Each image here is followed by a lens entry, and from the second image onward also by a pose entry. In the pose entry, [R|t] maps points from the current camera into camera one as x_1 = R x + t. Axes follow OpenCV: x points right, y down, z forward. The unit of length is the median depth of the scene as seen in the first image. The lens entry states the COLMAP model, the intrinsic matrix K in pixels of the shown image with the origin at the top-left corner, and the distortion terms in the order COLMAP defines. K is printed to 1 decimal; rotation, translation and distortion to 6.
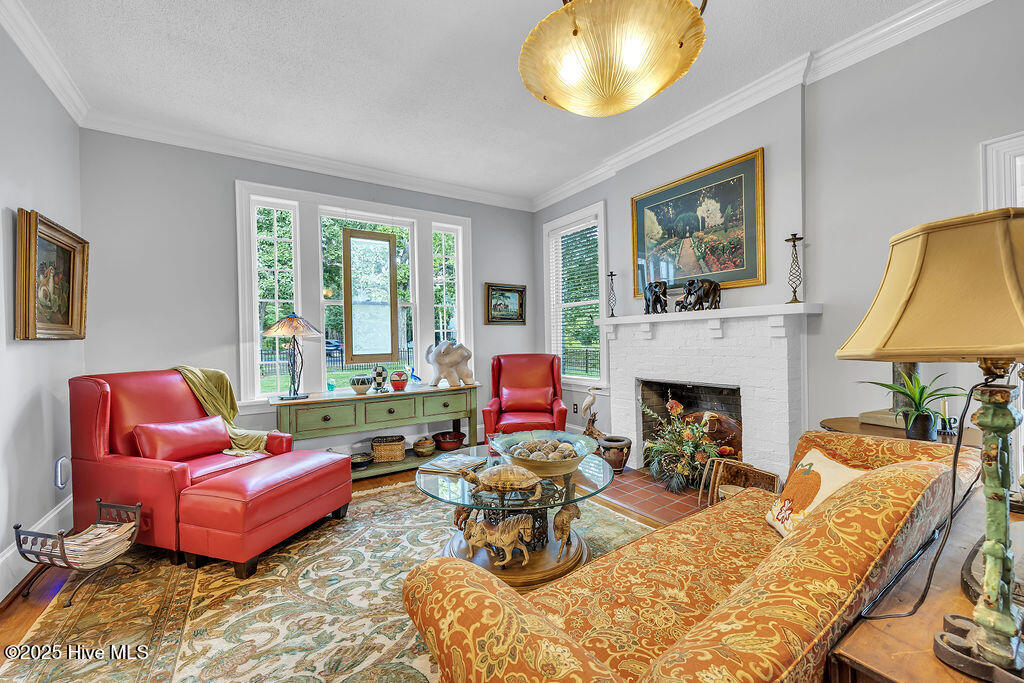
lens RADIAL K [[400.3, 0, 505.7], [0, 400.3, 344.0], [0, 0, 1]] dist [-0.004374, 0.000602]
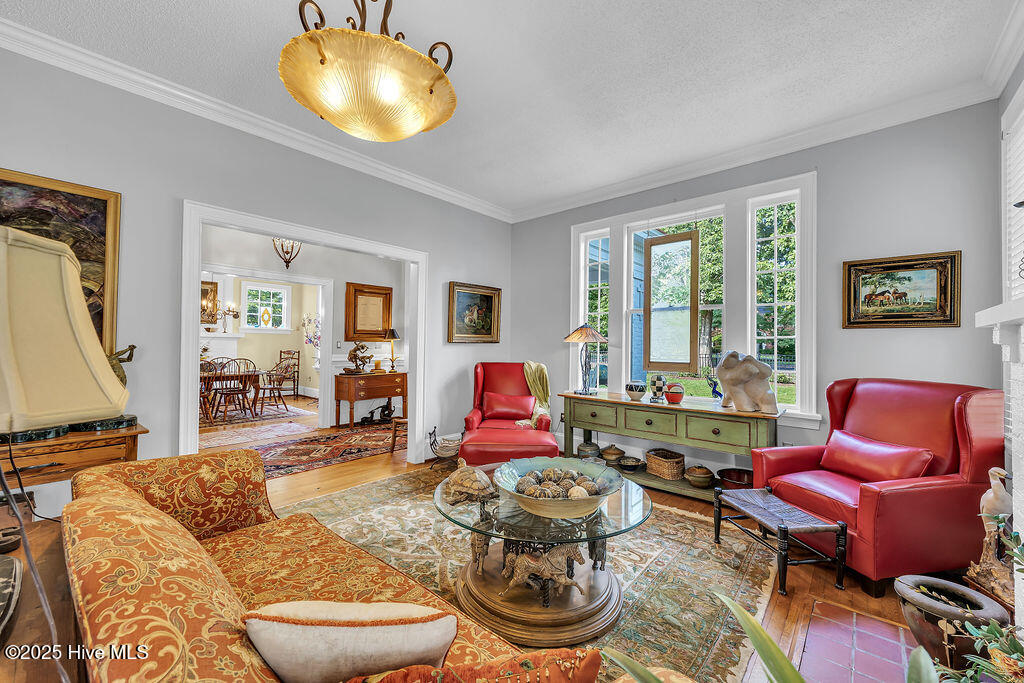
lens RADIAL K [[400.3, 0, 503.9], [0, 400.3, 339.9], [0, 0, 1]] dist [-0.004374, 0.000602]
pose [[0.266003, 0.012918, -0.963886, 0.529354], [-0.022817, 0.999714, 0.007101, -0.027907], [0.963702, 0.020105, 0.266222, 0.397691]]
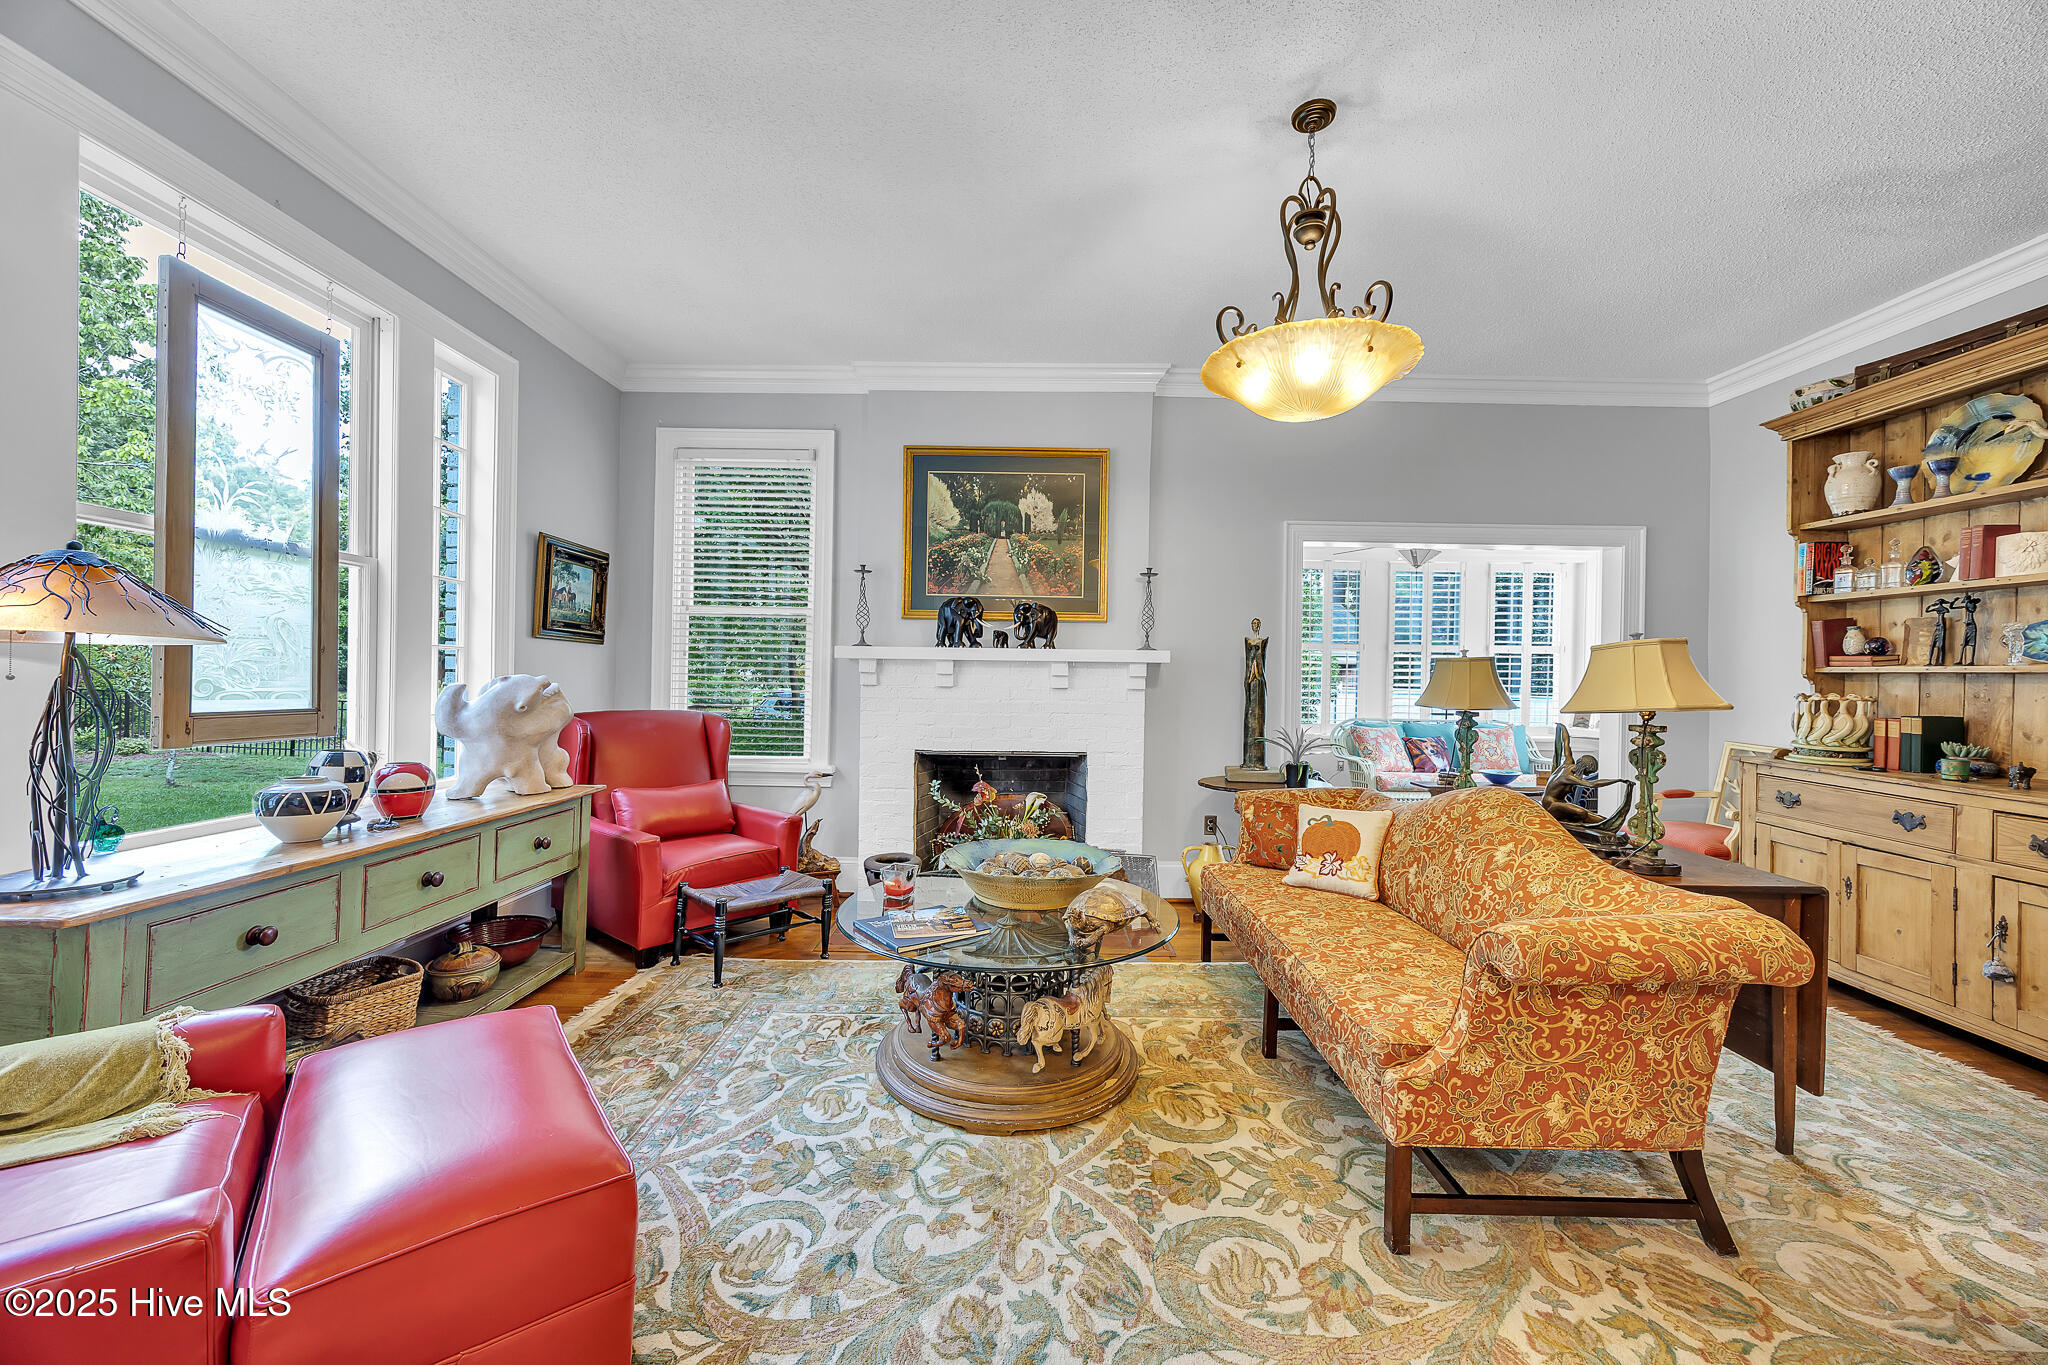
lens RADIAL K [[800.7, 0, 1041.5], [0, 800.7, 668.9], [0, 0, 1]] dist [-0.004374, 0.000602]
pose [[0.533507, 0.044018, 0.844649, -0.569151], [-0.016731, 0.998999, -0.041494, 0.007937], [-0.845630, 0.008006, 0.533710, 0.202981]]
